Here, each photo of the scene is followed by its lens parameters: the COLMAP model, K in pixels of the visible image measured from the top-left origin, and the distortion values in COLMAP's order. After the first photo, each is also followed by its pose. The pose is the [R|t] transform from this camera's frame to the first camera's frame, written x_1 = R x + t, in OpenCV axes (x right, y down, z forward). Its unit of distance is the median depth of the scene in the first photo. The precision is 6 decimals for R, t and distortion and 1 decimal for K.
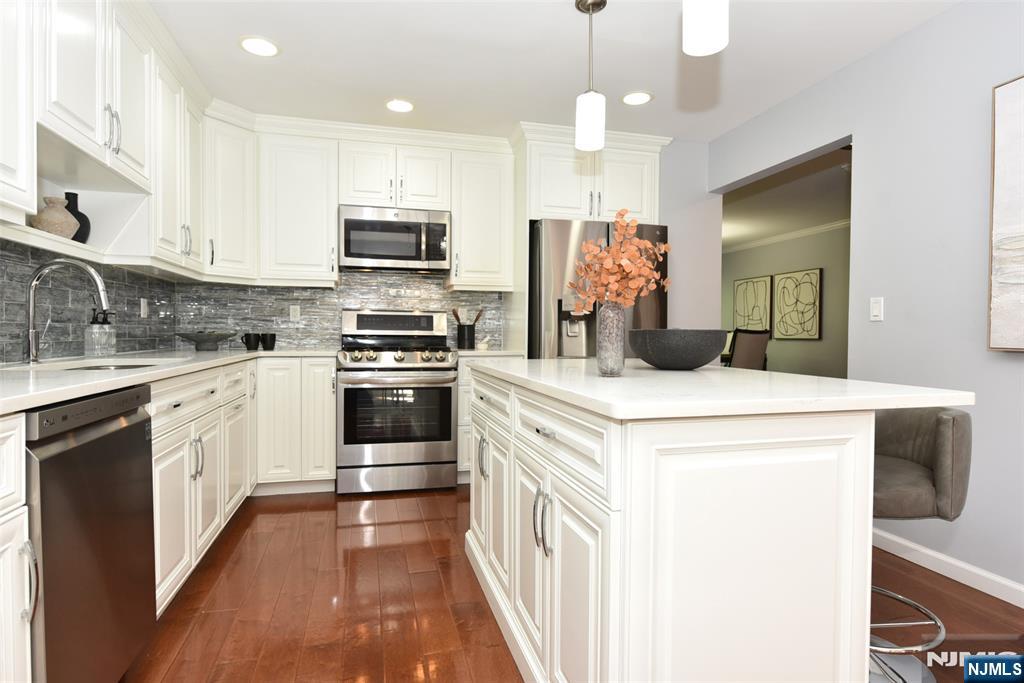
lens RADIAL K [[528.1, 0, 494.1], [0, 528.1, 337.2], [0, 0, 1]] dist [0.001397, 0.000416]
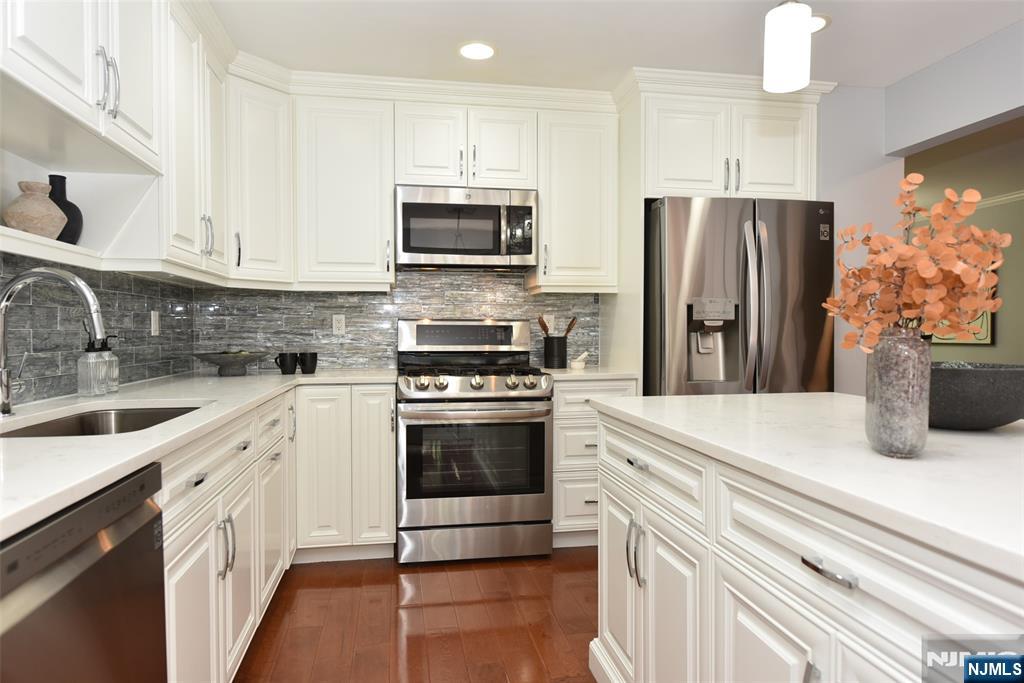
lens RADIAL K [[633.0, 0, 512.0], [0, 633.0, 341.5], [0, 0, 1]] dist [0.001365, 0.001783]
pose [[0.997179, -0.007569, -0.074675, -0.059090], [0.007555, 0.999971, -0.000473, -0.020919], [0.074677, -0.000093, 0.997208, 0.094132]]
